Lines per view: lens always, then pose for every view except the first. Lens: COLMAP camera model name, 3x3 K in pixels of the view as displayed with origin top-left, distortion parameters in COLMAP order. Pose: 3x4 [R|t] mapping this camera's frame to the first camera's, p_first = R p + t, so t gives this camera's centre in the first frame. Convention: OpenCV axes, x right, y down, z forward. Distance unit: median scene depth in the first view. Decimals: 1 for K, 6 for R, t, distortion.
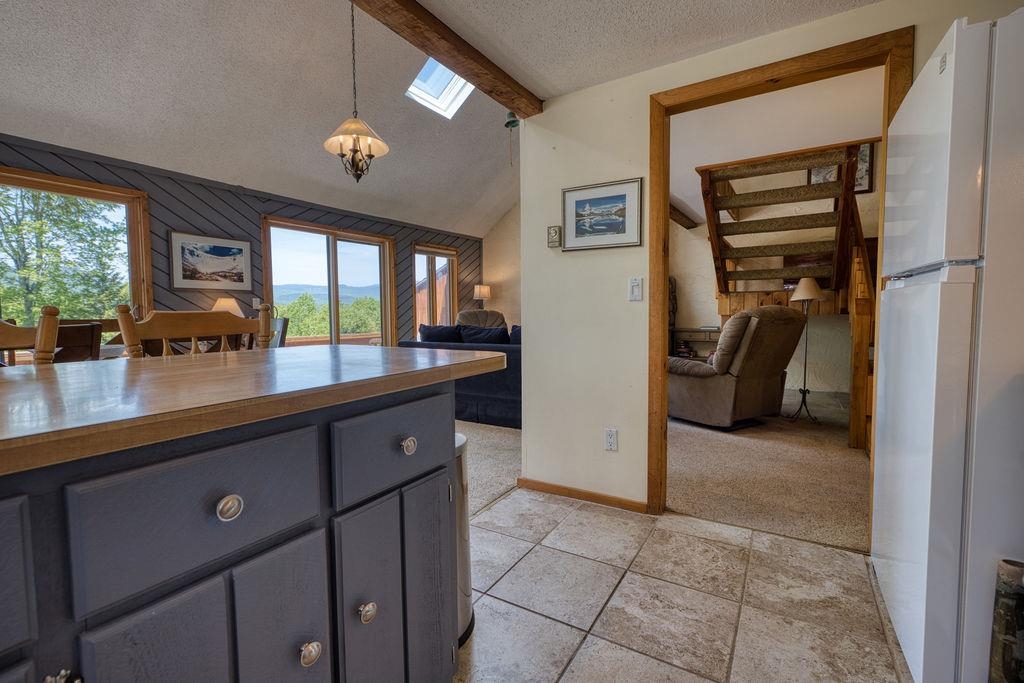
lens RADIAL K [[443.8, 0, 508.7], [0, 443.8, 335.9], [0, 0, 1]] dist [0.001053, 0.001234]
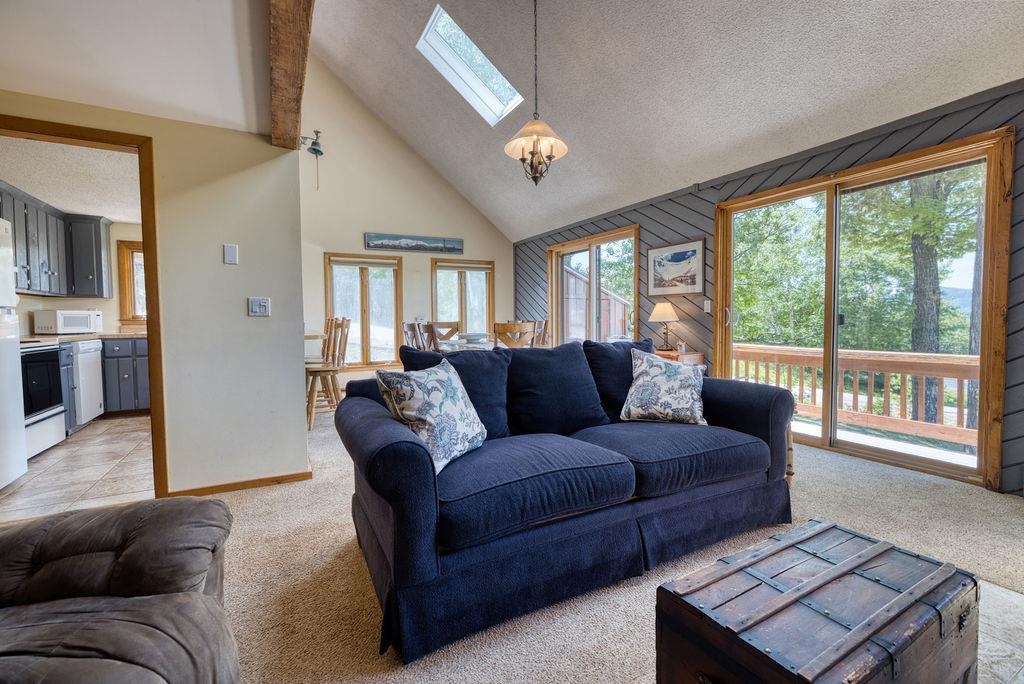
lens RADIAL K [[443.8, 0, 518.6], [0, 443.8, 334.7], [0, 0, 1]] dist [0.001053, 0.001234]
pose [[-0.486076, 0.047095, -0.872646, 0.420780], [-0.036861, 0.996553, 0.074314, -0.068886], [0.873139, 0.068289, -0.482665, 1.121926]]
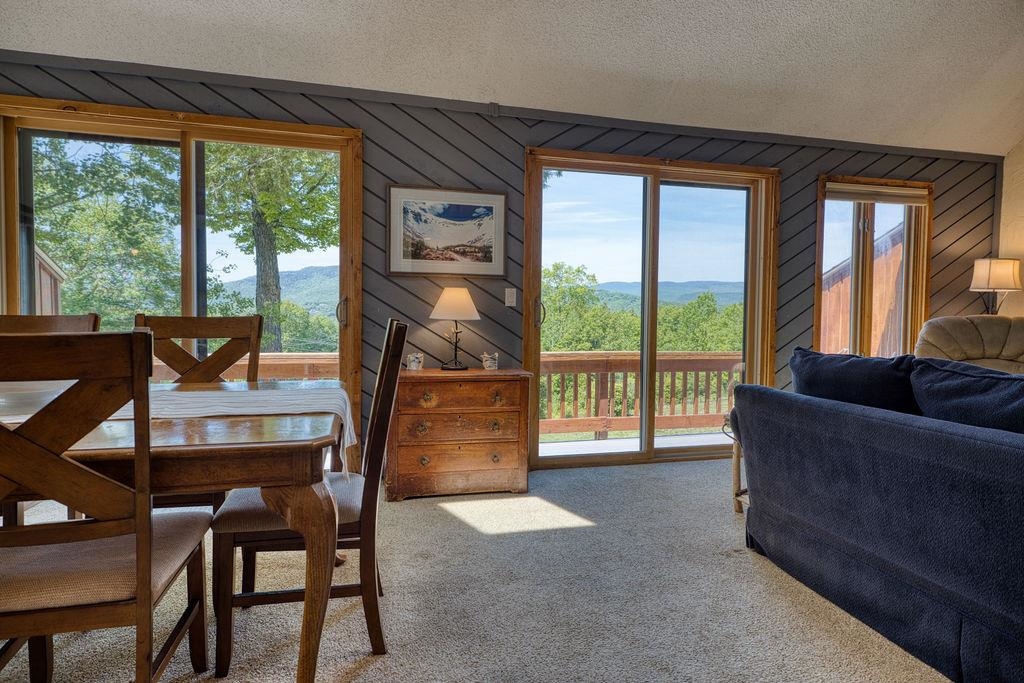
lens RADIAL K [[585.7, 0, 518.4], [0, 585.7, 335.2], [0, 0, 1]] dist [0.001128, 0.002813]
pose [[0.739165, 0.042460, -0.672185, -0.027028], [-0.056157, 0.998421, 0.001315, -0.023332], [0.671180, 0.036776, 0.740382, 0.429824]]
